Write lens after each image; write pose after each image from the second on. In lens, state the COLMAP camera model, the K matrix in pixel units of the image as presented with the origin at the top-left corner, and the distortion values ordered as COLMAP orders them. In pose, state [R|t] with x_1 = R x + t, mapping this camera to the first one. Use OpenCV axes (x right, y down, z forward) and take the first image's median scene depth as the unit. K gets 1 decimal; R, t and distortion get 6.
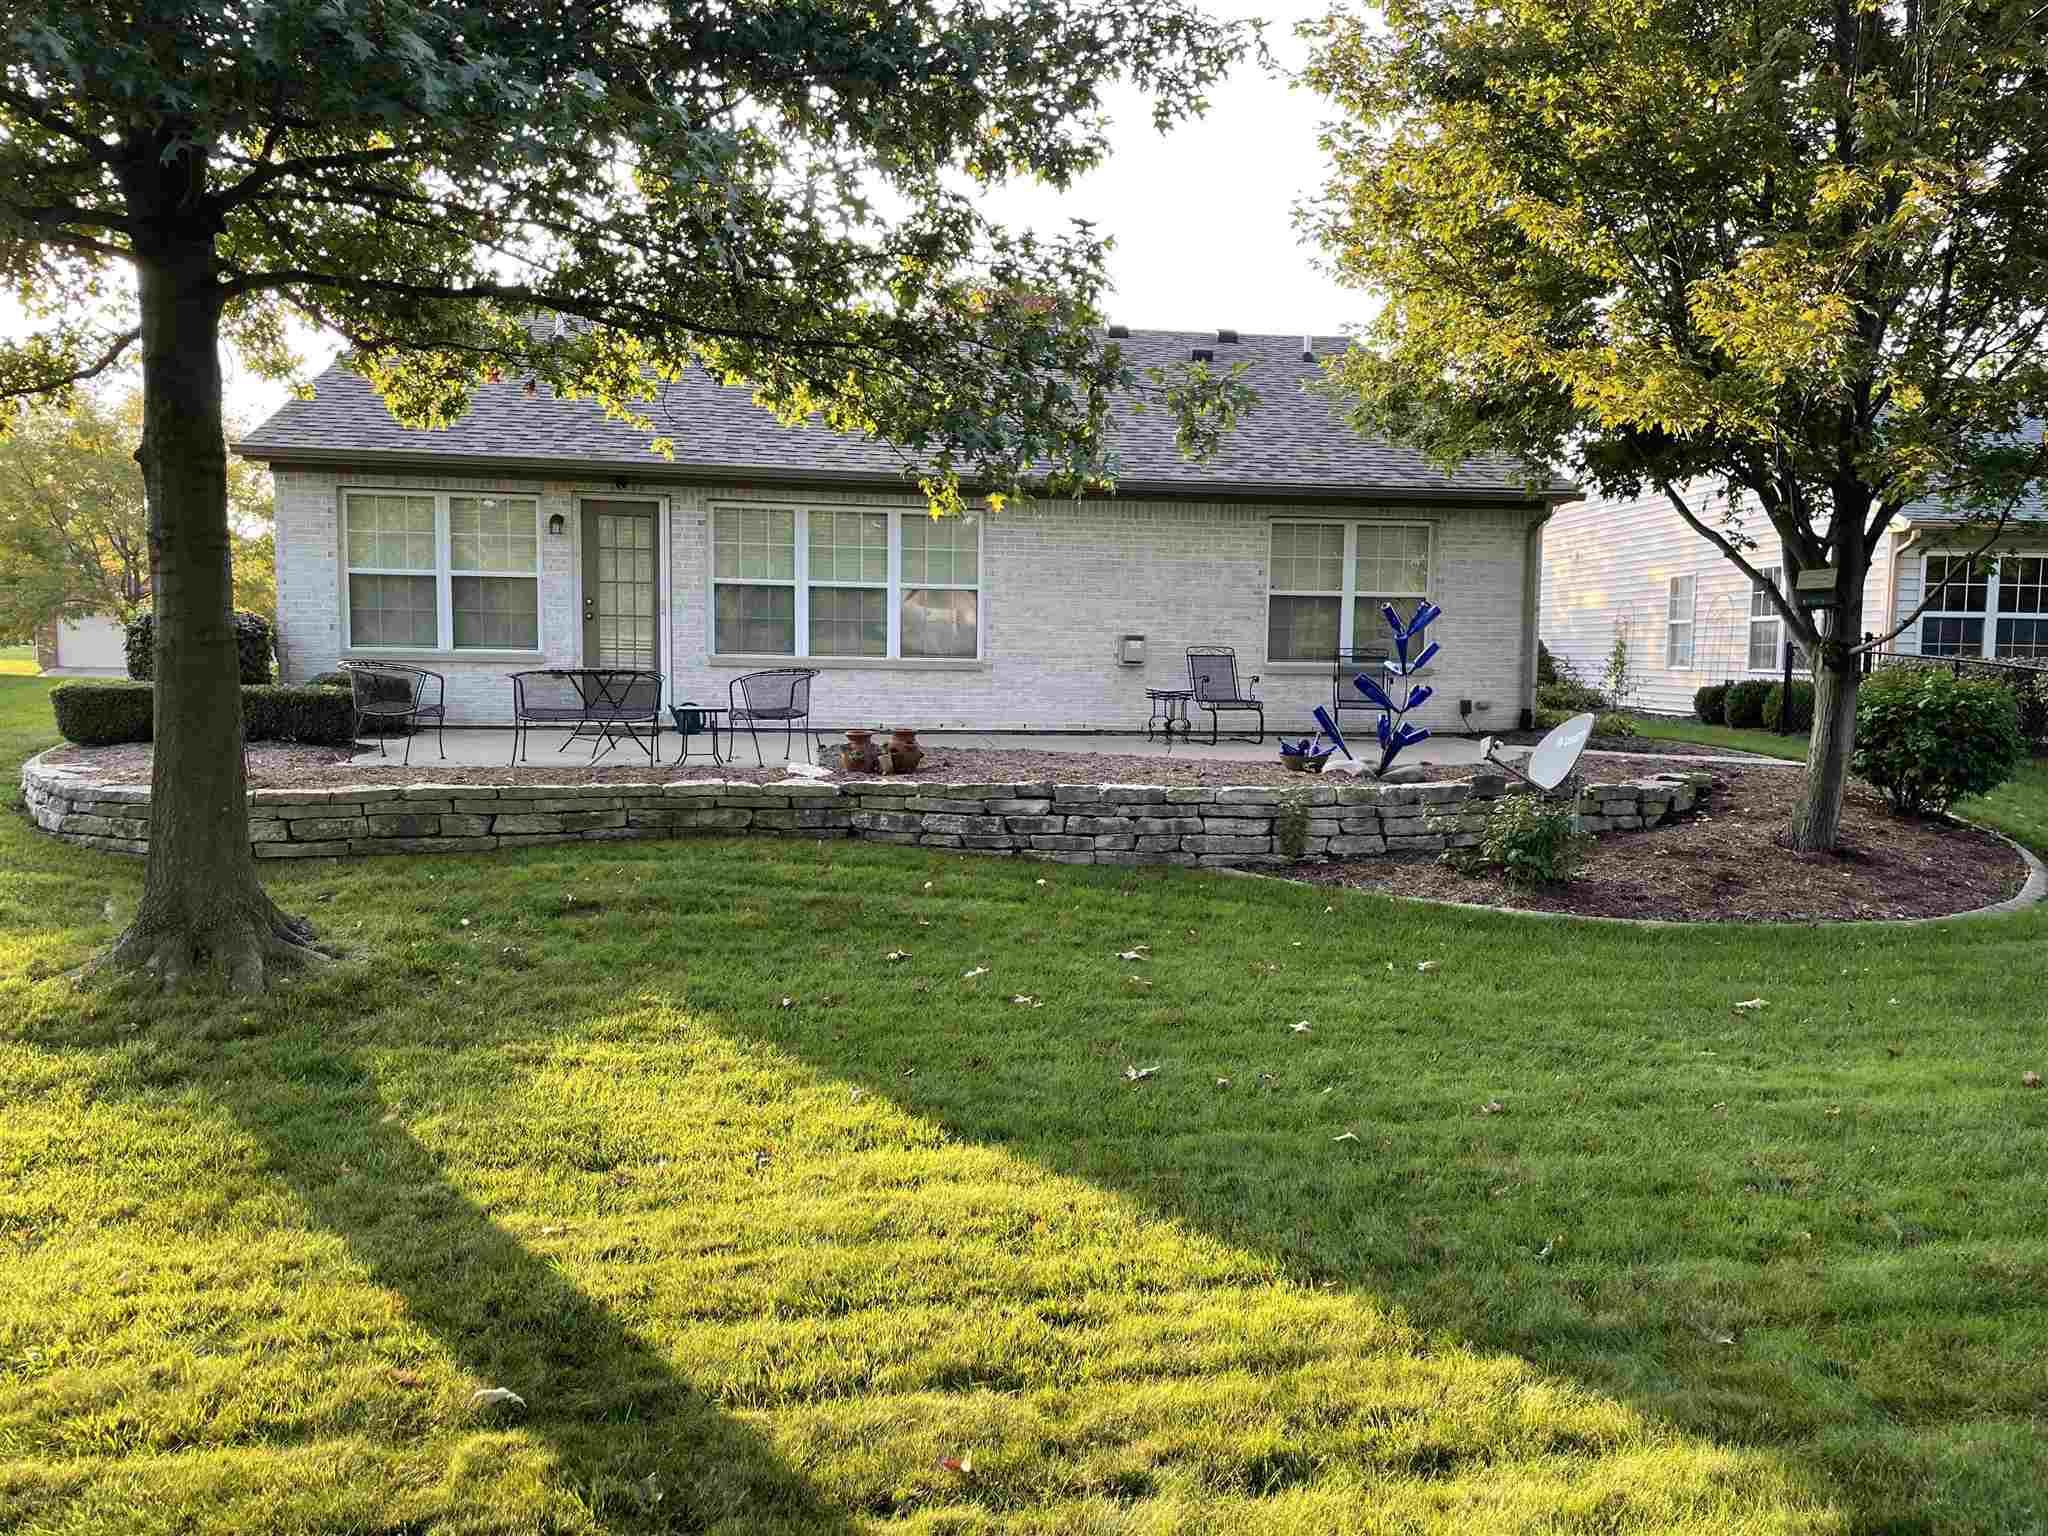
lens RADIAL K [[1554.7, 0, 1024.0], [0, 1554.7, 768.0], [0, 0, 1]] dist [0.130102, -0.163735]
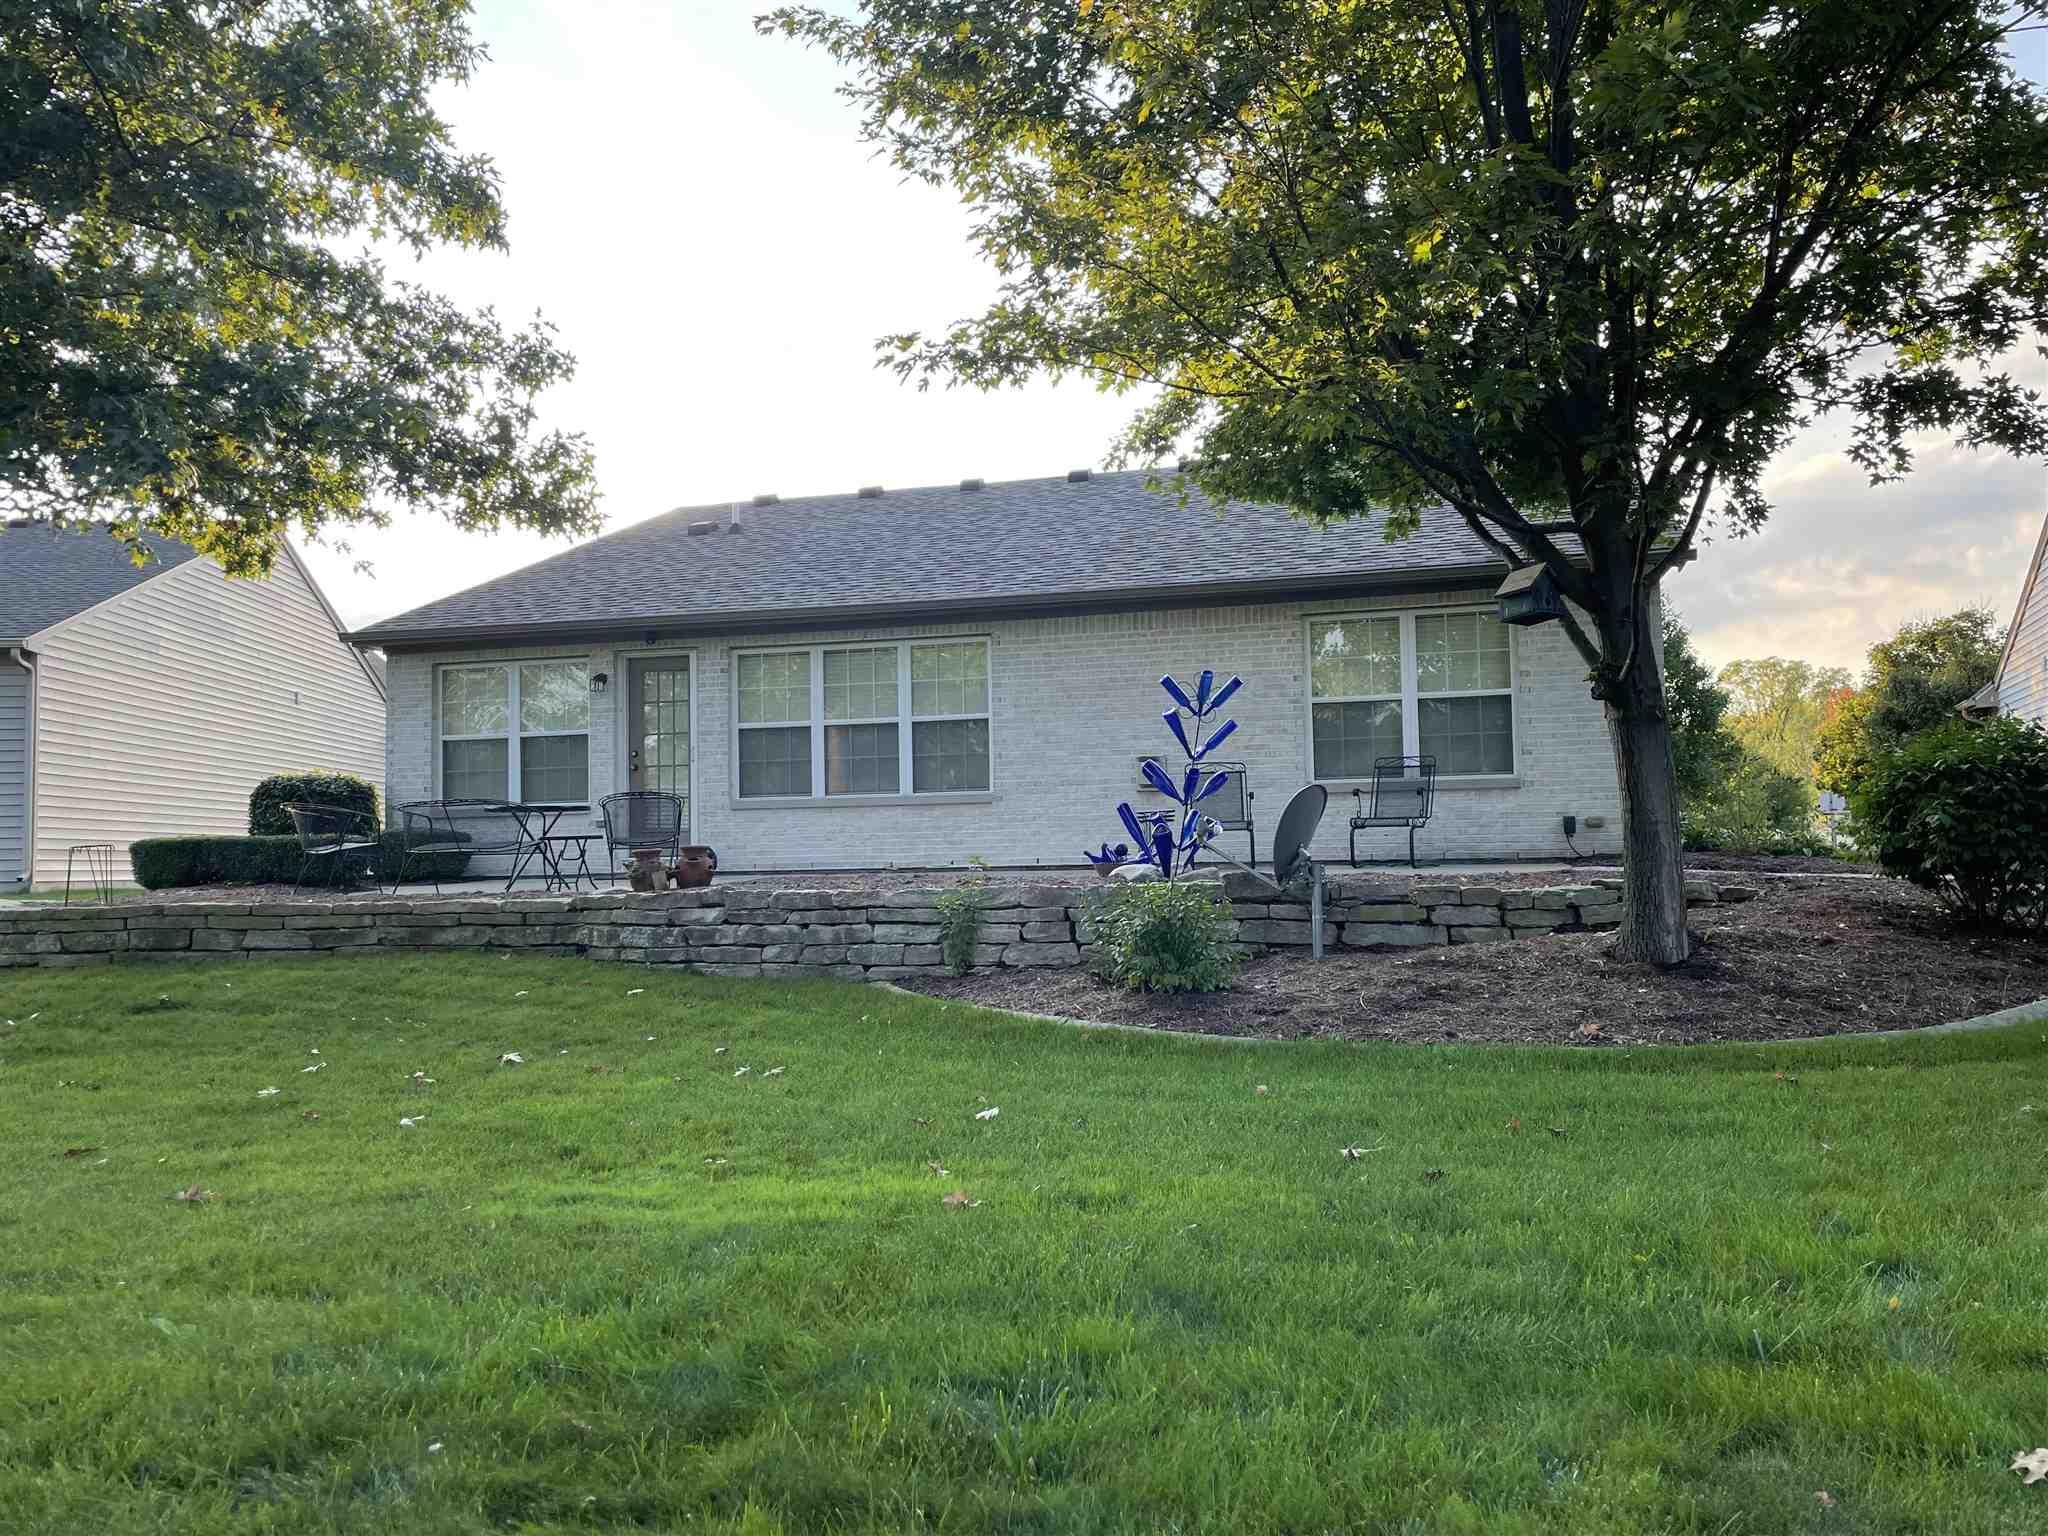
lens RADIAL K [[1554.7, 0, 1024.0], [0, 1554.7, 768.0], [0, 0, 1]] dist [0.130102, -0.163735]
pose [[0.909104, -0.056107, -0.412774, 0.544118], [-0.000210, 0.990826, -0.135143, 0.061797], [0.416570, 0.122946, 0.900752, 0.237921]]
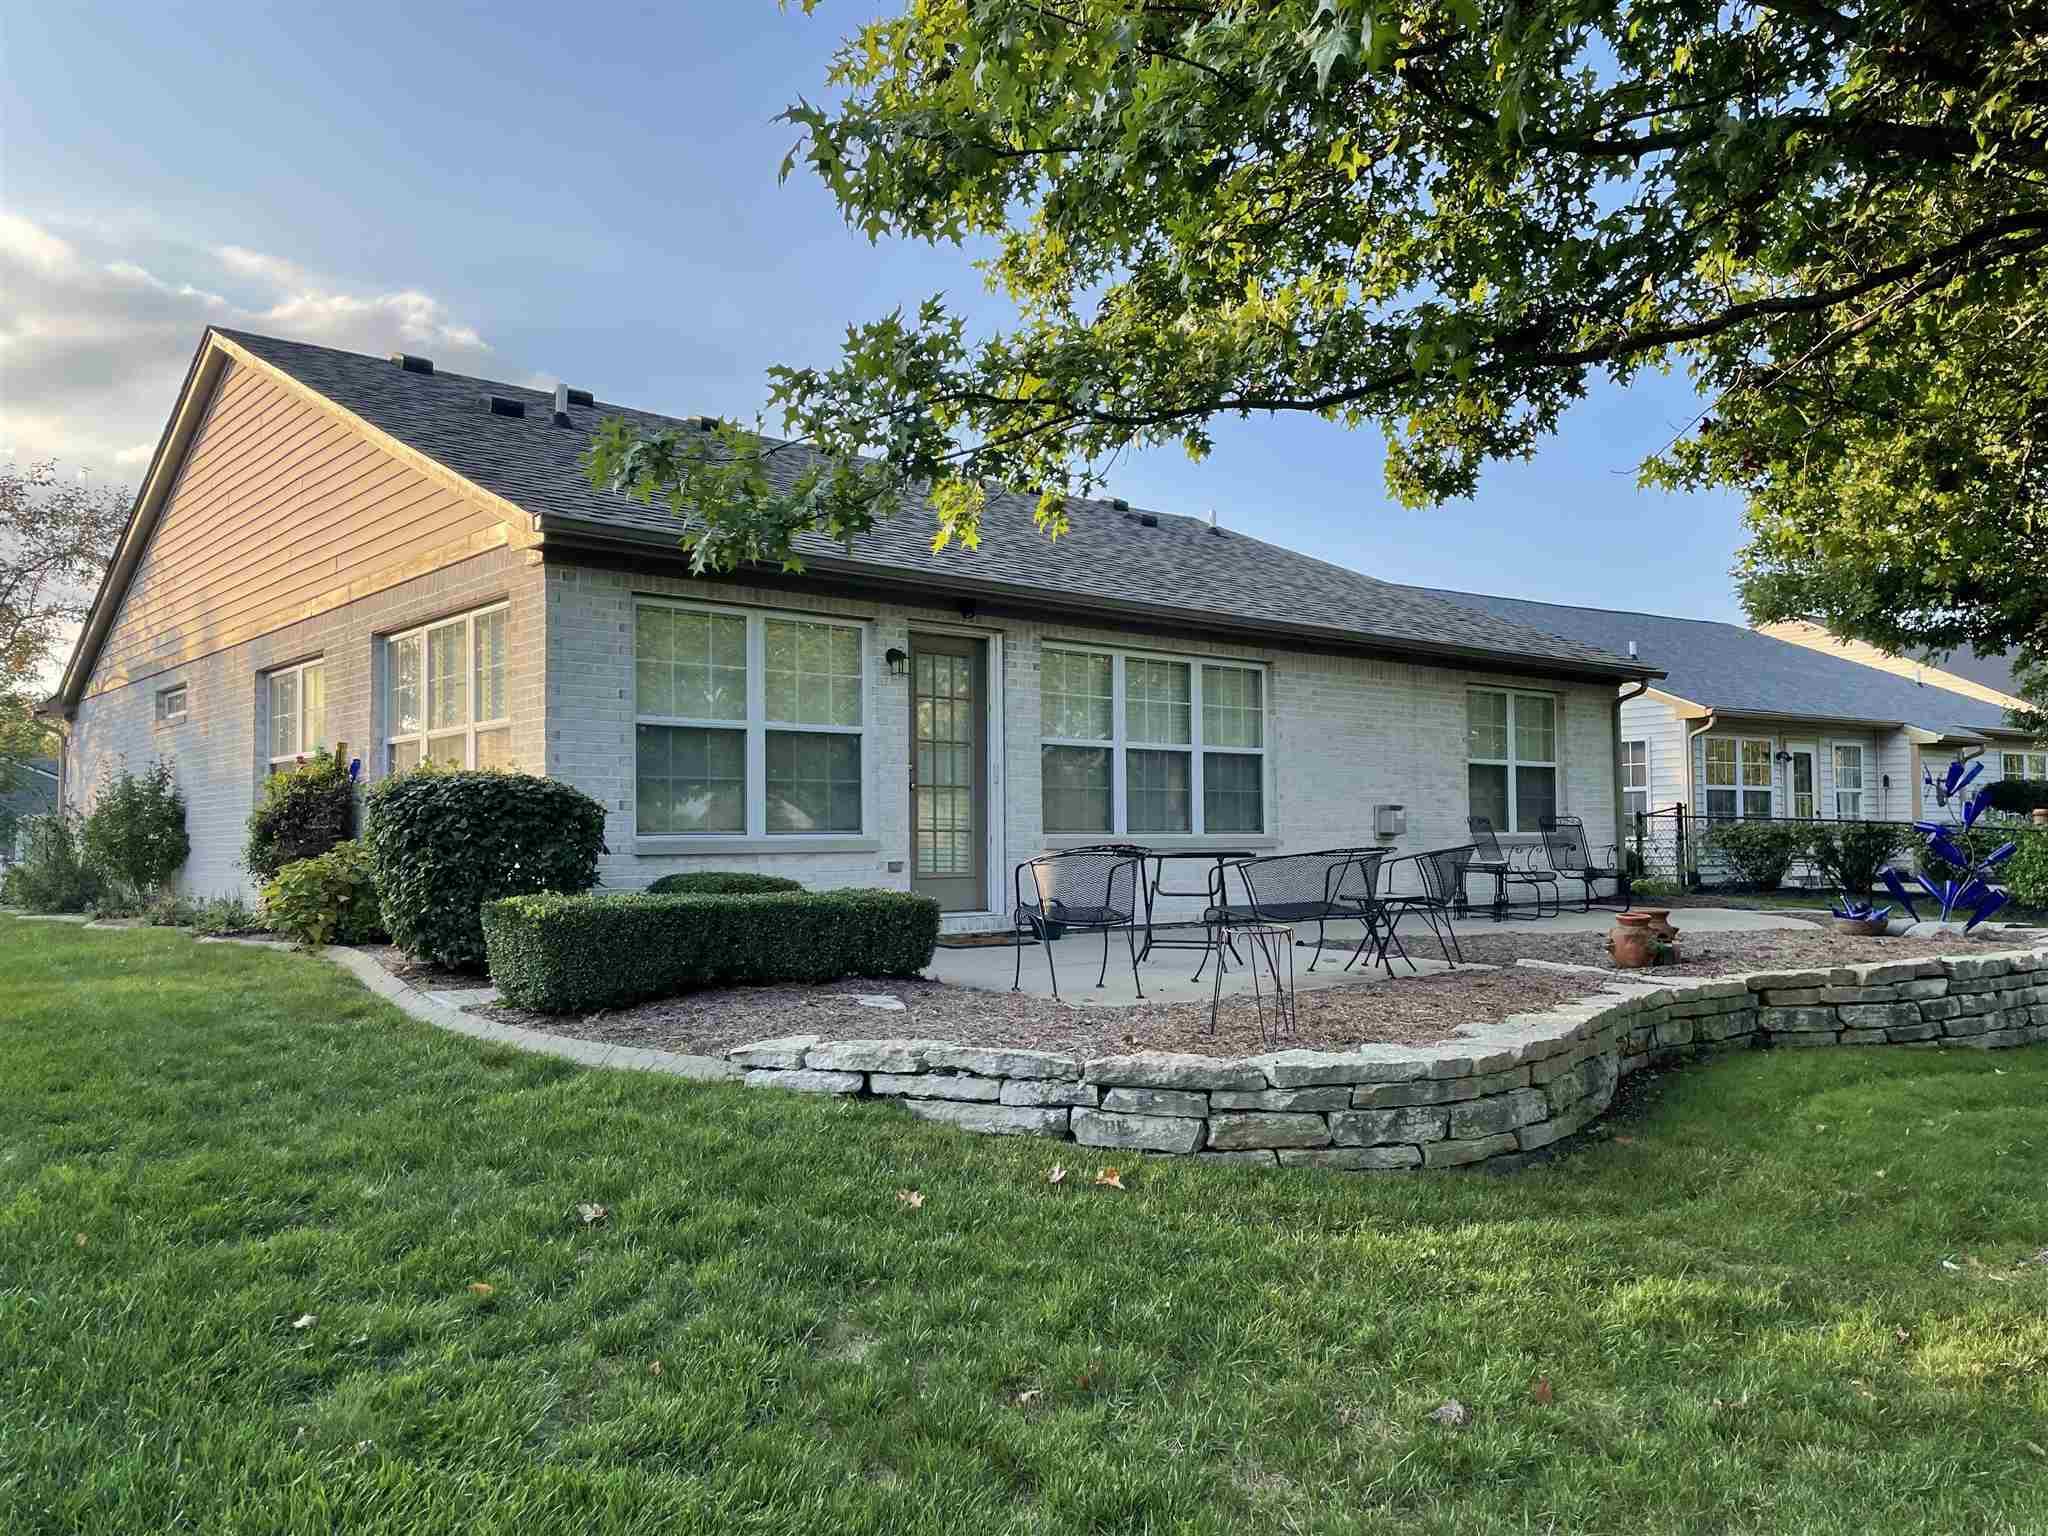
lens RADIAL K [[1554.7, 0, 1024.0], [0, 1554.7, 768.0], [0, 0, 1]] dist [0.130102, -0.163735]
pose [[0.860542, 0.004926, 0.509355, -0.846508], [0.062588, 0.991354, -0.115329, -0.024168], [-0.505519, 0.131125, 0.852793, 0.485195]]
